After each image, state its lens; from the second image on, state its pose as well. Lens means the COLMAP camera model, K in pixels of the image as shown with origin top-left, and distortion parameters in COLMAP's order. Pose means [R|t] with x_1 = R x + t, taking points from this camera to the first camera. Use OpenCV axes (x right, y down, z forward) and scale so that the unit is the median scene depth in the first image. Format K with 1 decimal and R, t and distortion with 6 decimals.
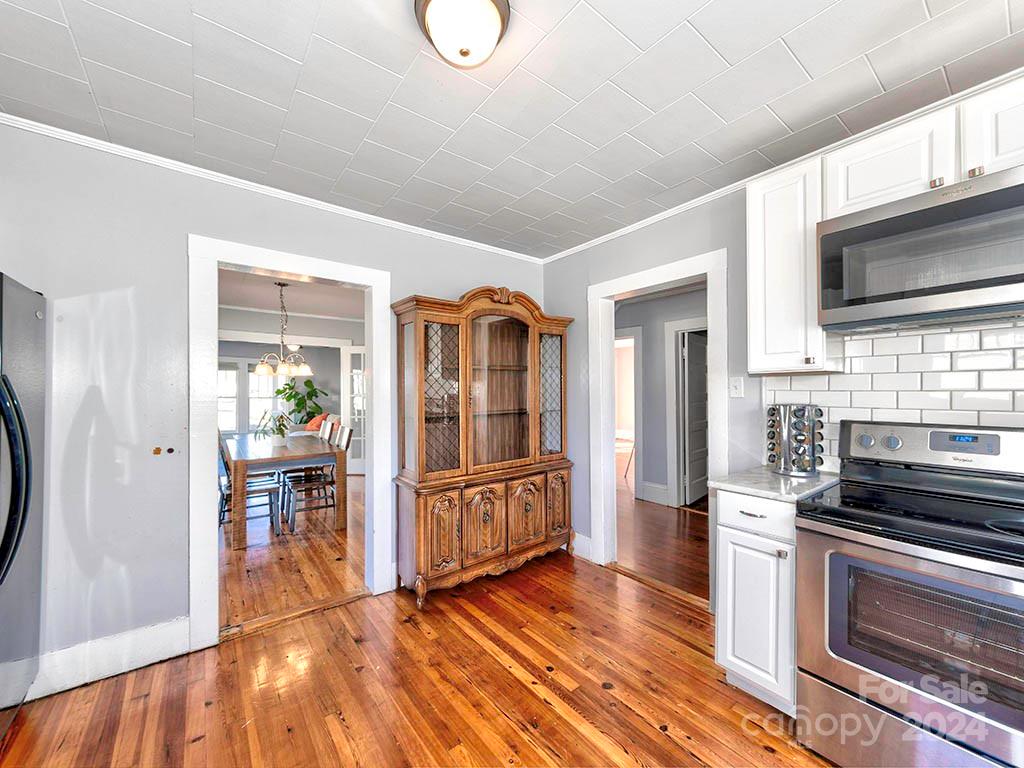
lens RADIAL K [[402.6, 0, 512.8], [0, 402.6, 387.1], [0, 0, 1]] dist [0.001731, 0.000225]
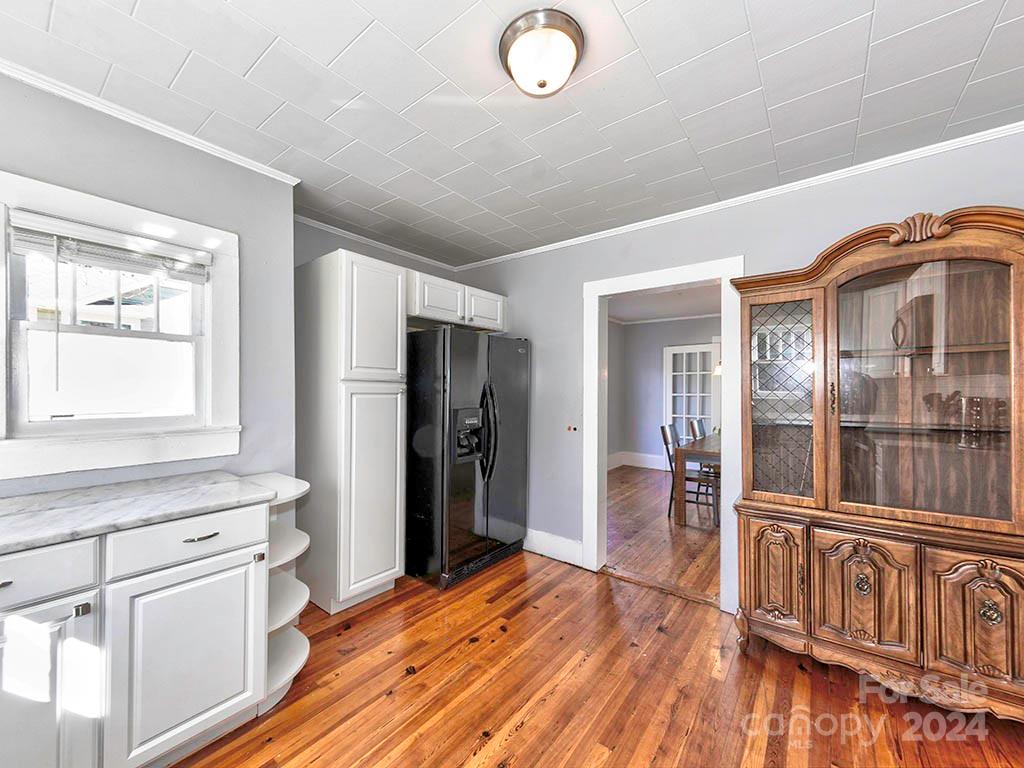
lens RADIAL K [[402.6, 0, 517.7], [0, 402.6, 389.1], [0, 0, 1]] dist [0.001731, 0.000225]
pose [[0.256386, -0.003744, -0.966567, 0.495920], [0.004310, 0.999987, -0.002731, 0.008688], [0.966565, -0.003466, 0.256399, 0.350945]]
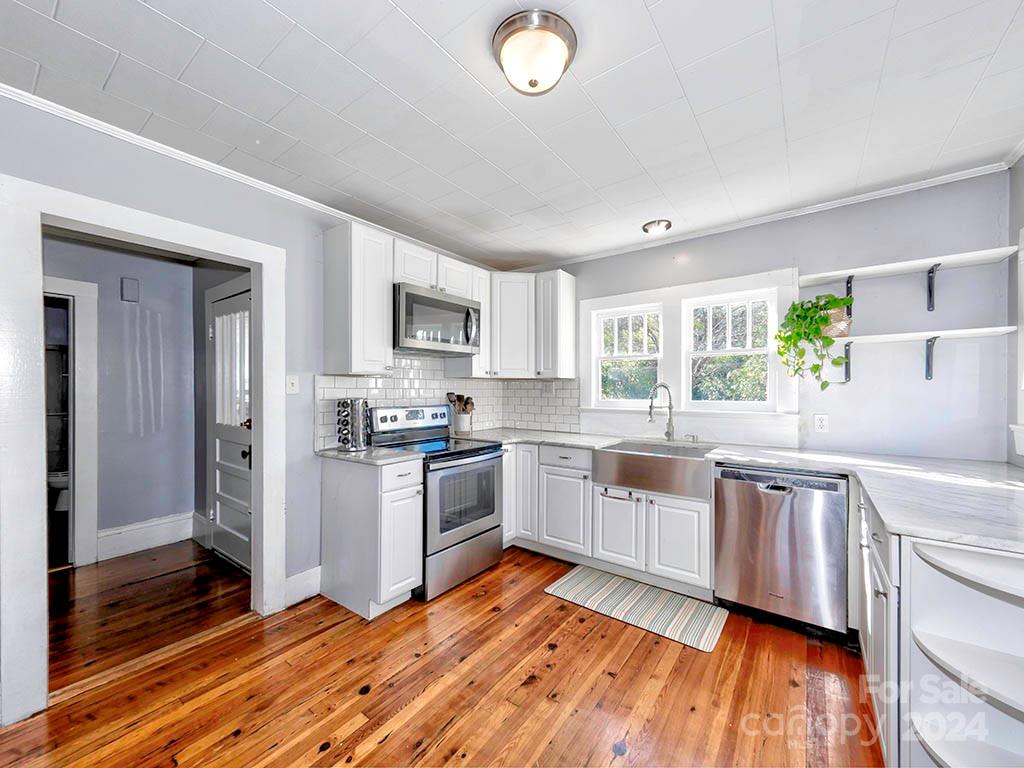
lens RADIAL K [[402.6, 0, 513.0], [0, 402.6, 388.3], [0, 0, 1]] dist [0.001731, 0.000225]
pose [[-0.264828, 0.001531, 0.964294, -0.601757], [-0.003761, 0.999989, -0.002621, 0.011351], [-0.964288, -0.004320, -0.264820, 0.691117]]
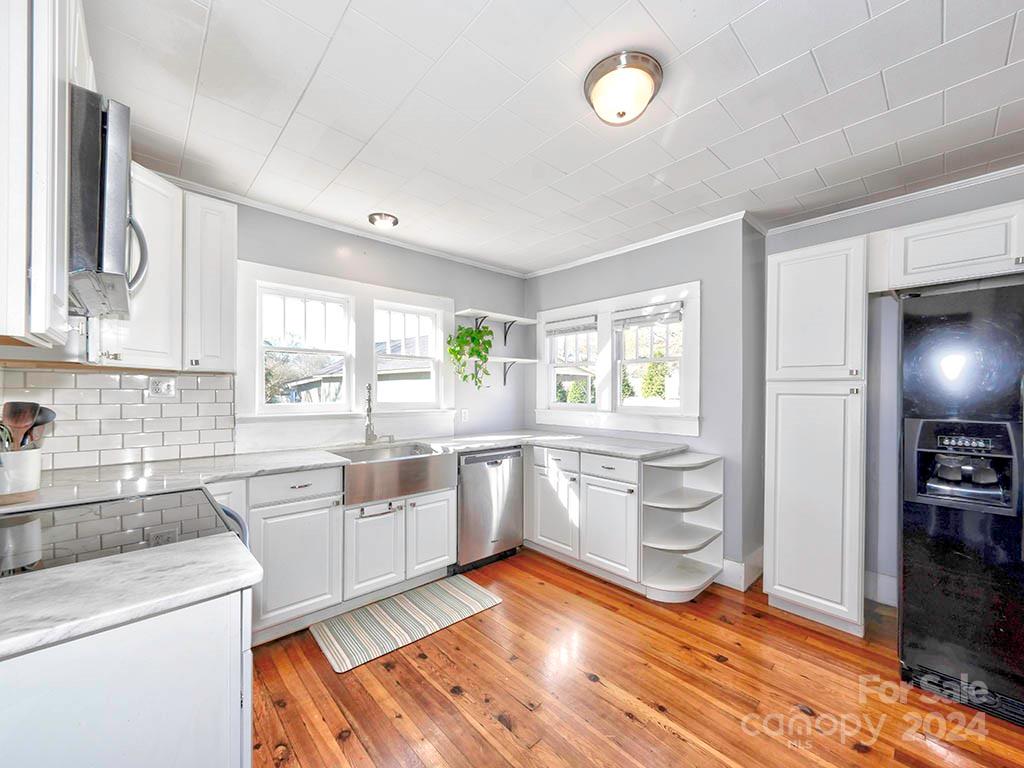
lens RADIAL K [[402.6, 0, 510.3], [0, 402.6, 389.8], [0, 0, 1]] dist [0.001731, 0.000225]
pose [[-0.996615, -0.005903, -0.082002, 0.181821], [-0.005183, 0.999946, -0.008995, 0.015691], [0.082051, -0.008540, -0.996592, 1.134288]]
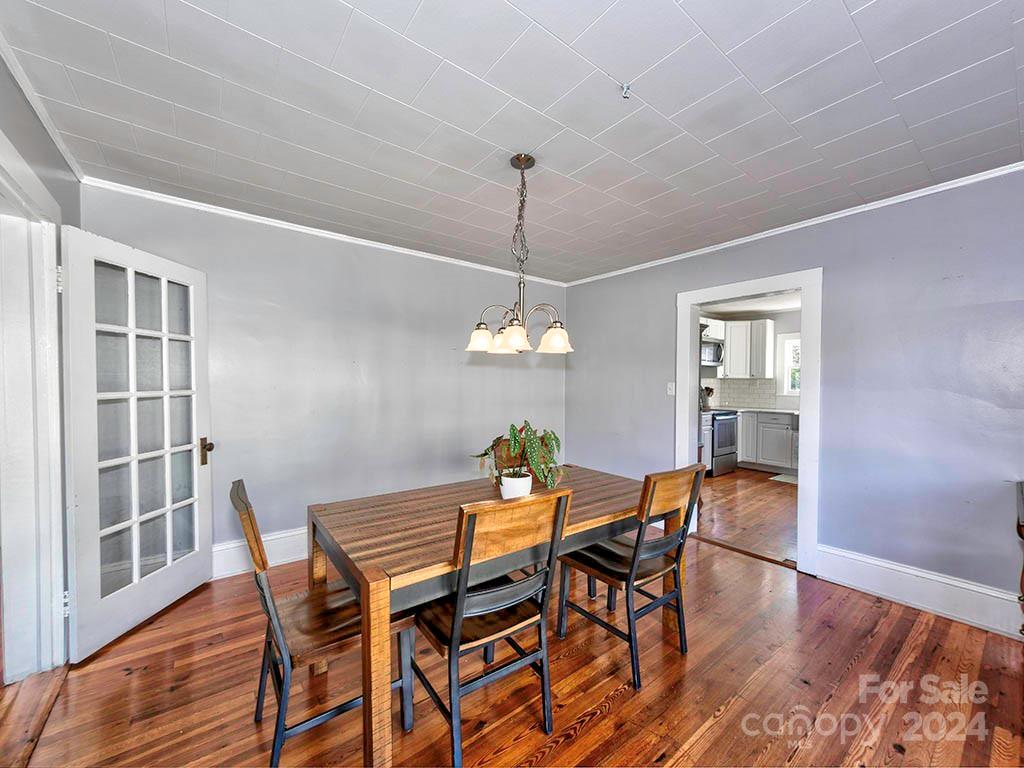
lens RADIAL K [[402.6, 0, 507.9], [0, 402.6, 389.4], [0, 0, 1]] dist [0.001731, 0.000225]
pose [[0.008699, -0.019331, 0.999775, -1.906559], [-0.014118, 0.999711, 0.019453, 0.014149], [-0.999862, -0.014285, 0.008424, 1.815157]]
